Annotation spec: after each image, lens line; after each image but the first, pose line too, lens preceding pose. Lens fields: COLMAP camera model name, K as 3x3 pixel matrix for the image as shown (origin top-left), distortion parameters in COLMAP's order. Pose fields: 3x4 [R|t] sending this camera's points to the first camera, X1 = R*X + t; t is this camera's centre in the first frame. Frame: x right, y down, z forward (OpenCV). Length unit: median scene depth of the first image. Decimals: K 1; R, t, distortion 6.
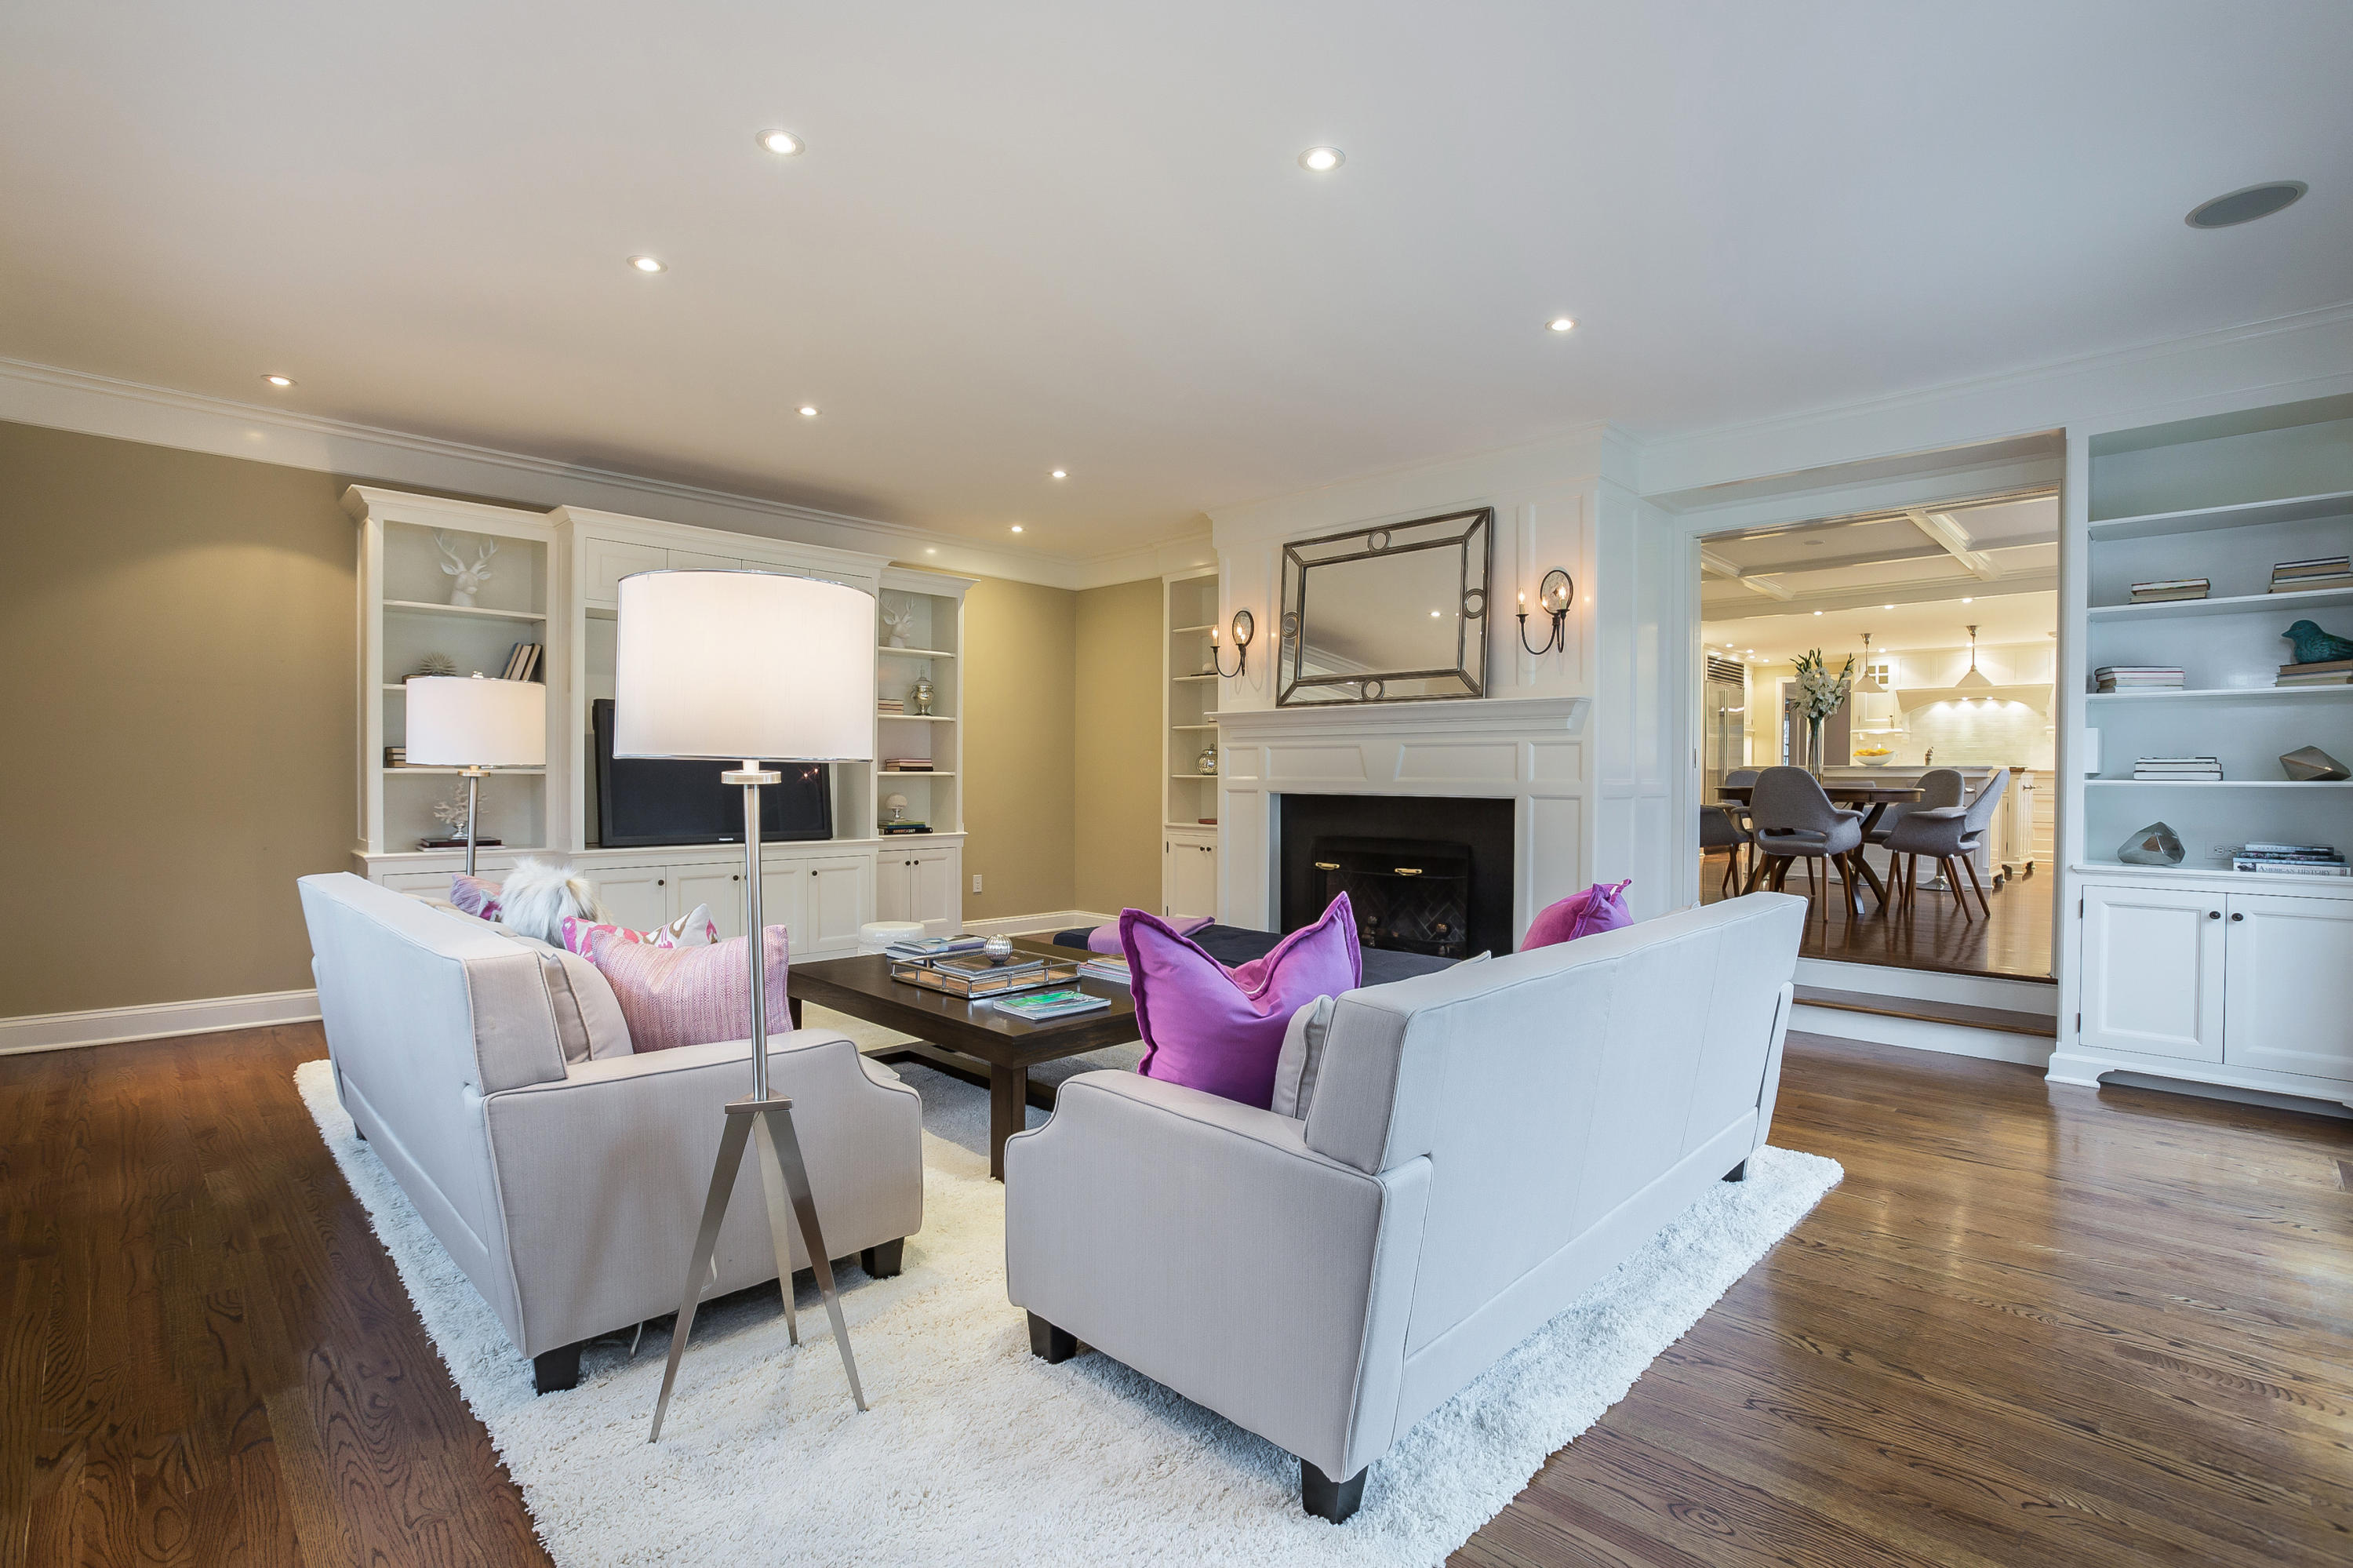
lens RADIAL K [[1065.8, 0, 1180.5], [0, 1065.8, 783.3], [0, 0, 1]] dist [-0.034175, 0.002889]
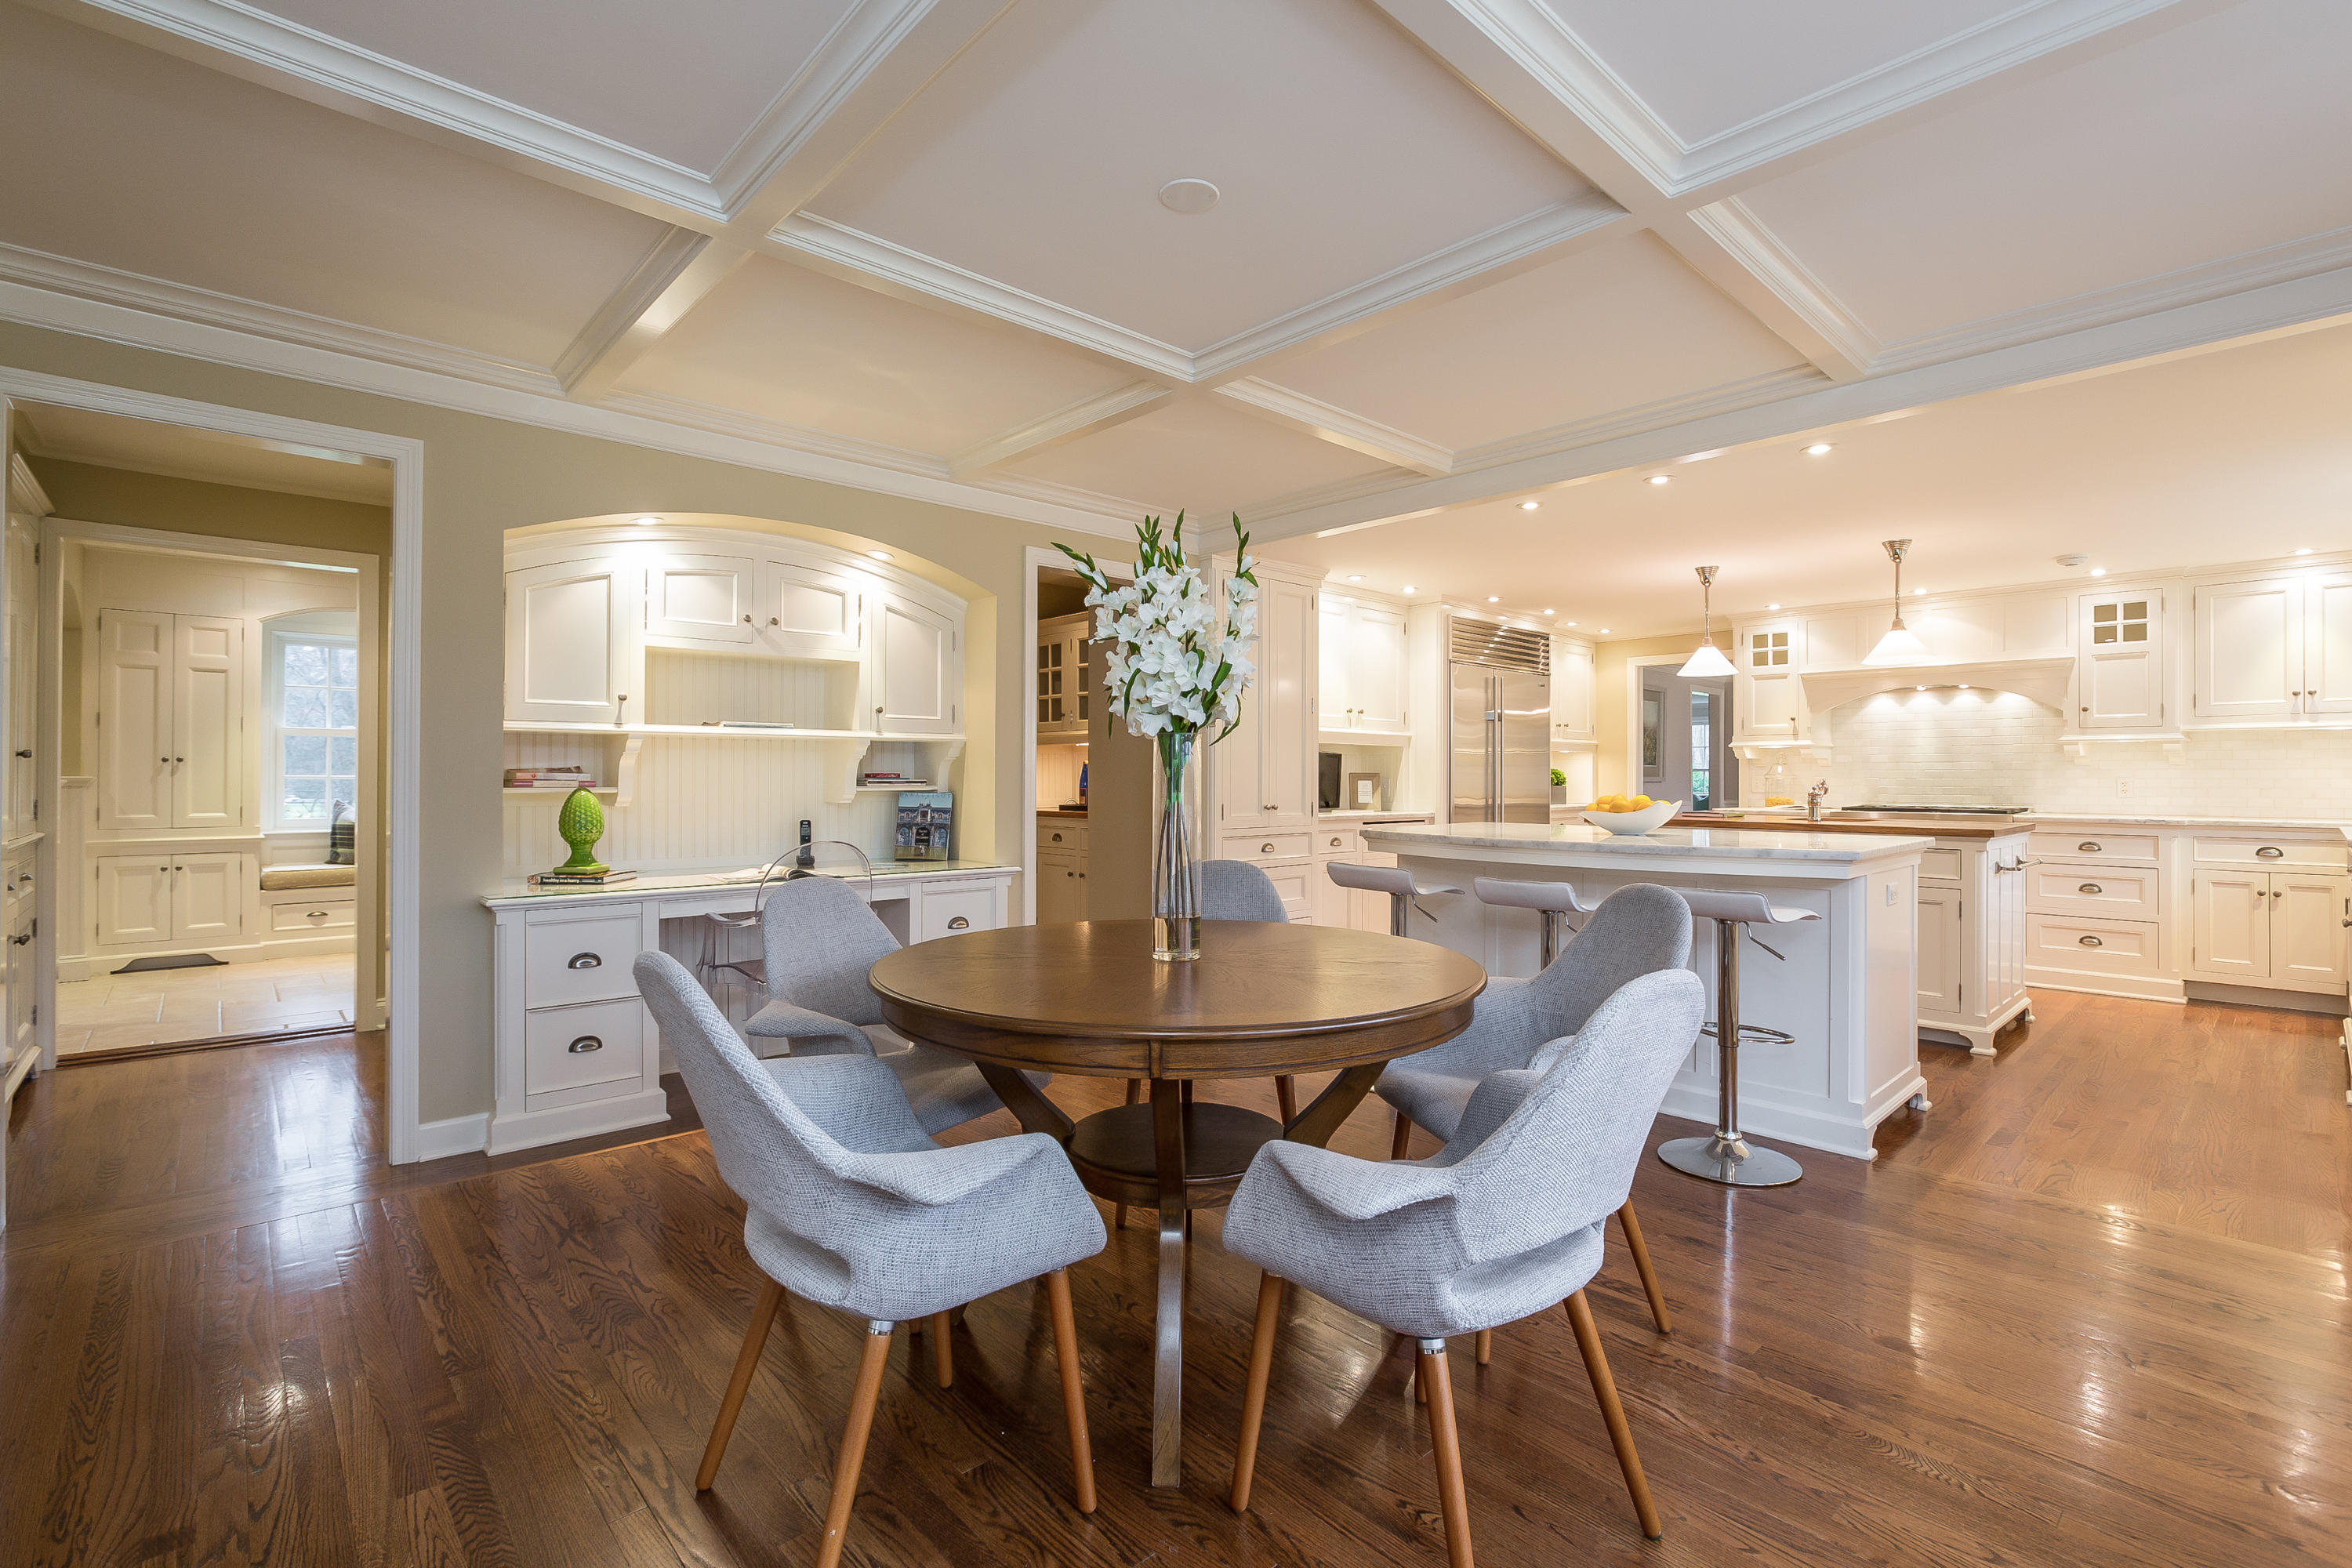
lens RADIAL K [[1065.3, 0, 1187.0], [0, 1065.3, 775.5], [0, 0, 1]] dist [-0.034175, 0.002889]
pose [[0.999322, -0.007906, -0.035952, 0.360718], [0.007535, 0.999917, -0.010453, -0.029211], [0.036031, 0.010175, 0.999299, 0.403049]]
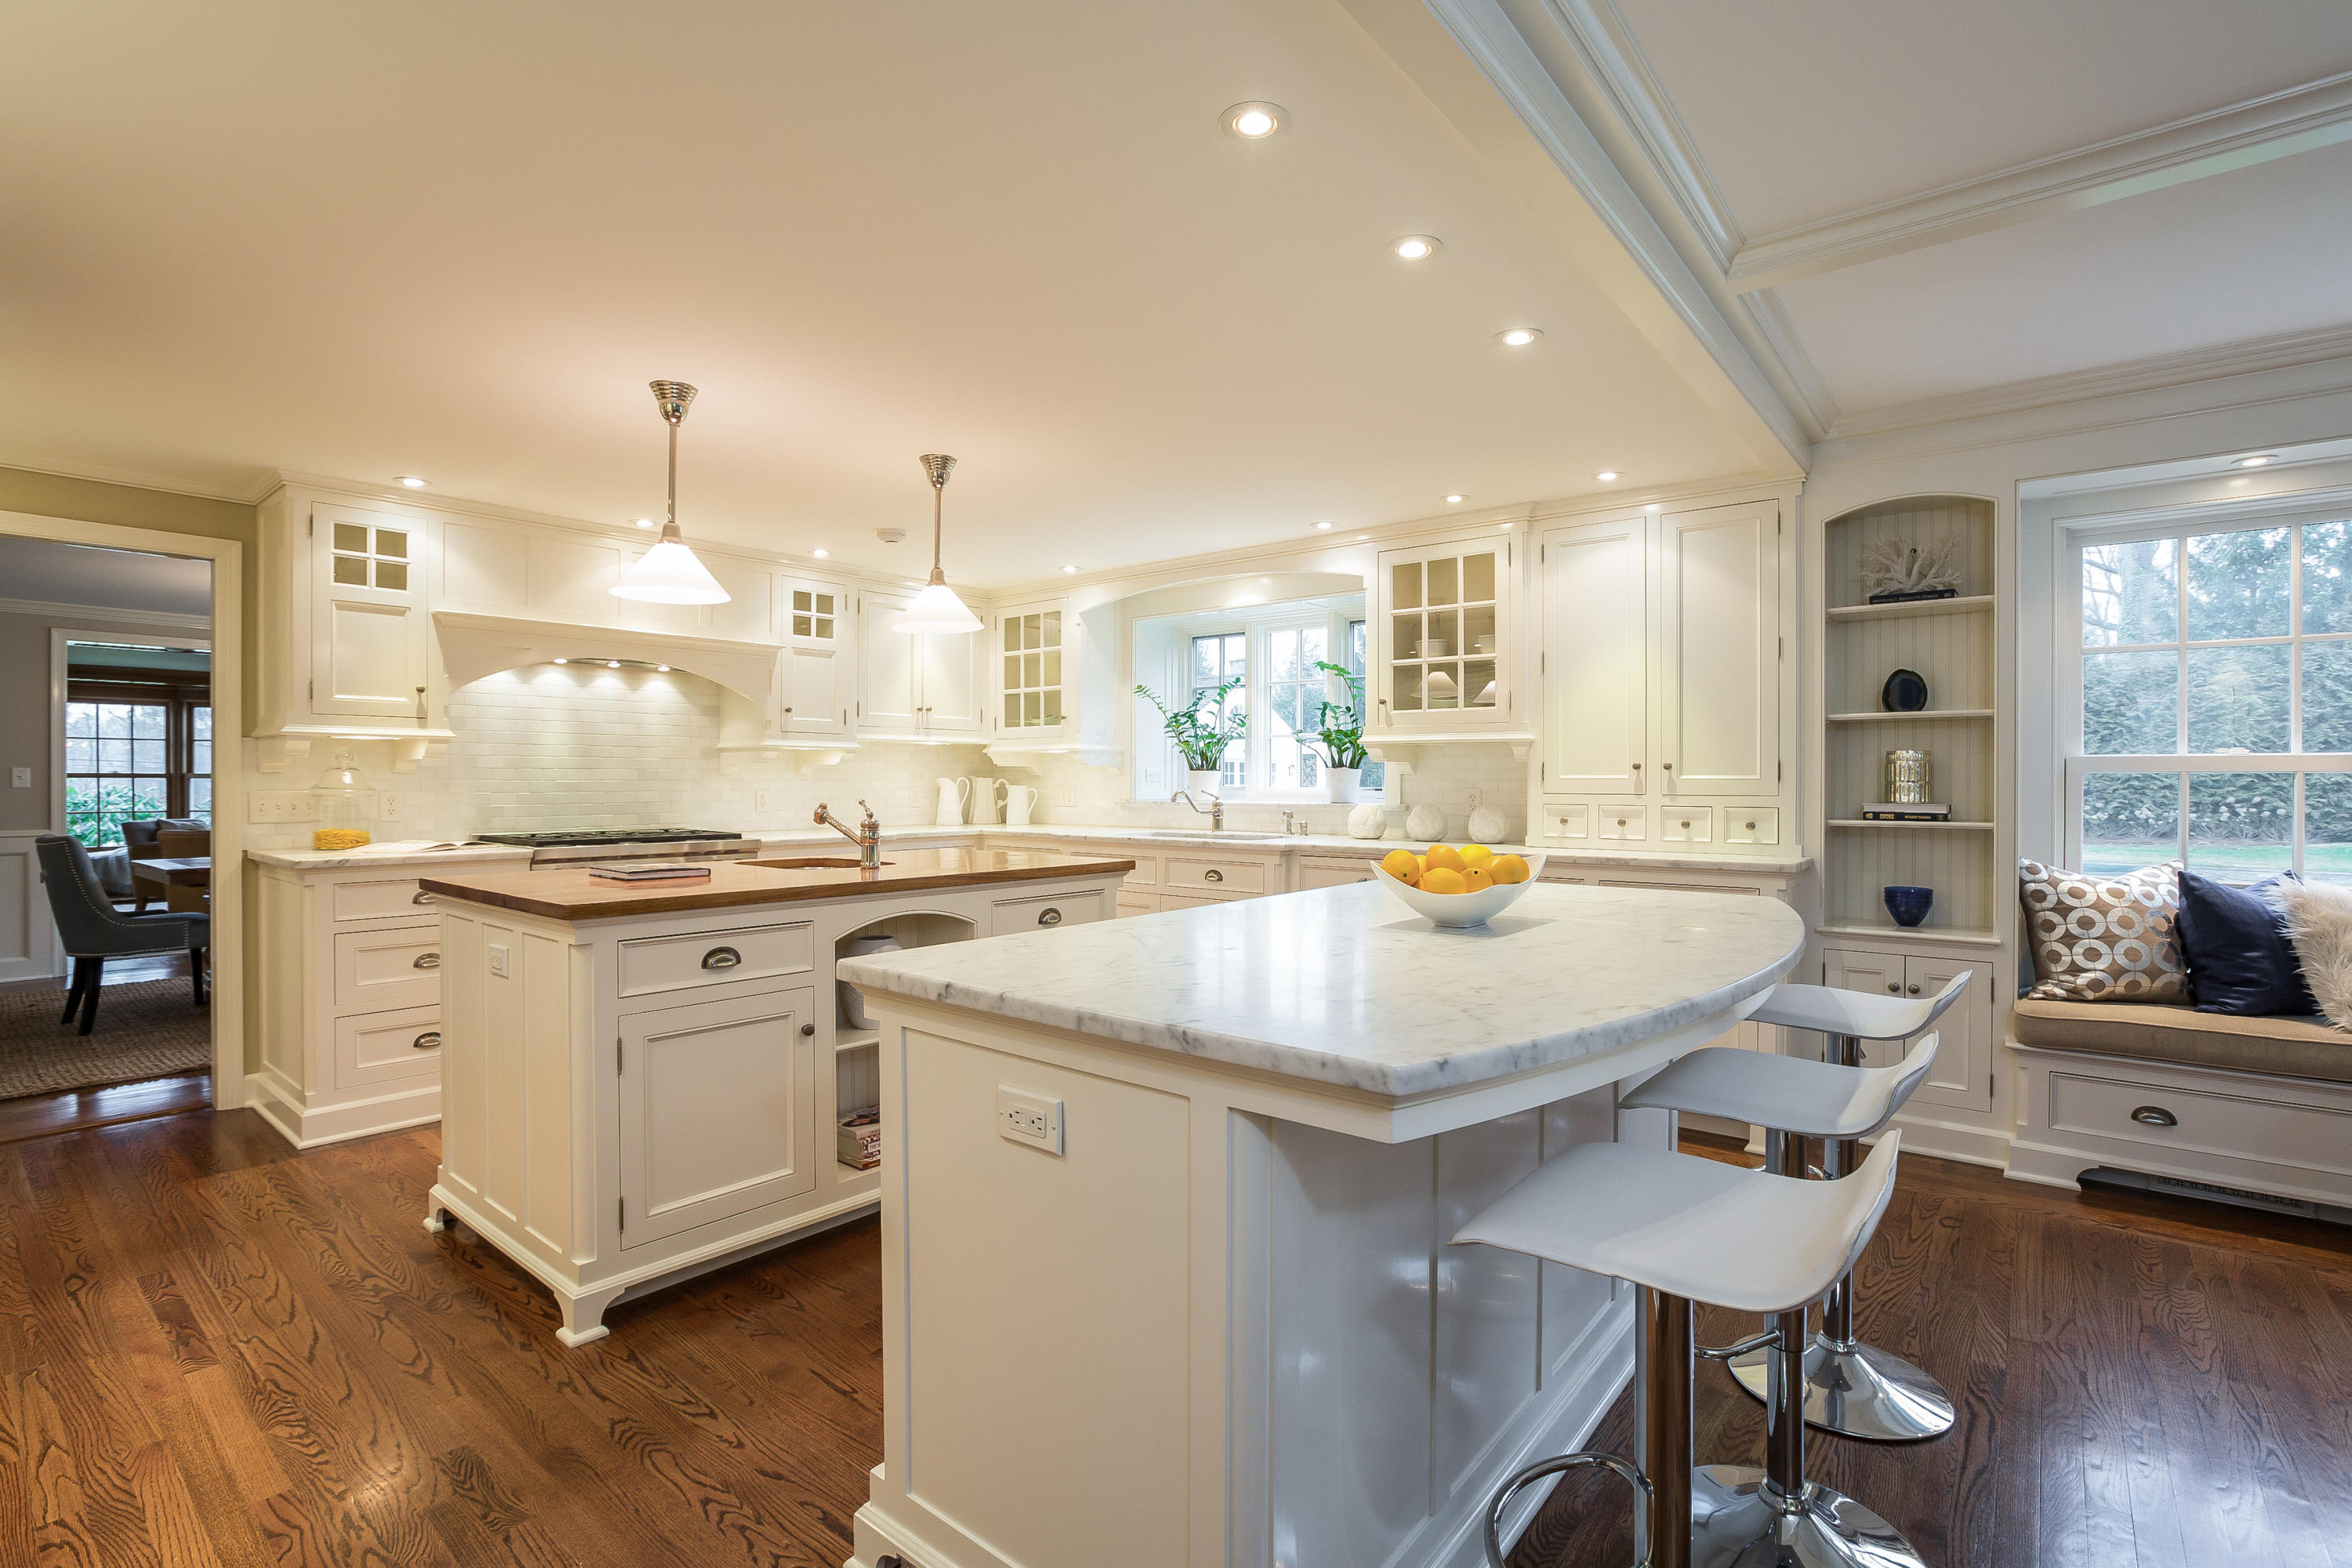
lens RADIAL K [[1065.3, 0, 1223.6], [0, 1065.3, 788.2], [0, 0, 1]] dist [-0.034175, 0.002889]
pose [[-0.102826, -0.017072, 0.994553, 0.324756], [0.005986, 0.999824, 0.017782, -0.037533], [-0.994681, 0.007782, -0.102706, 0.781258]]
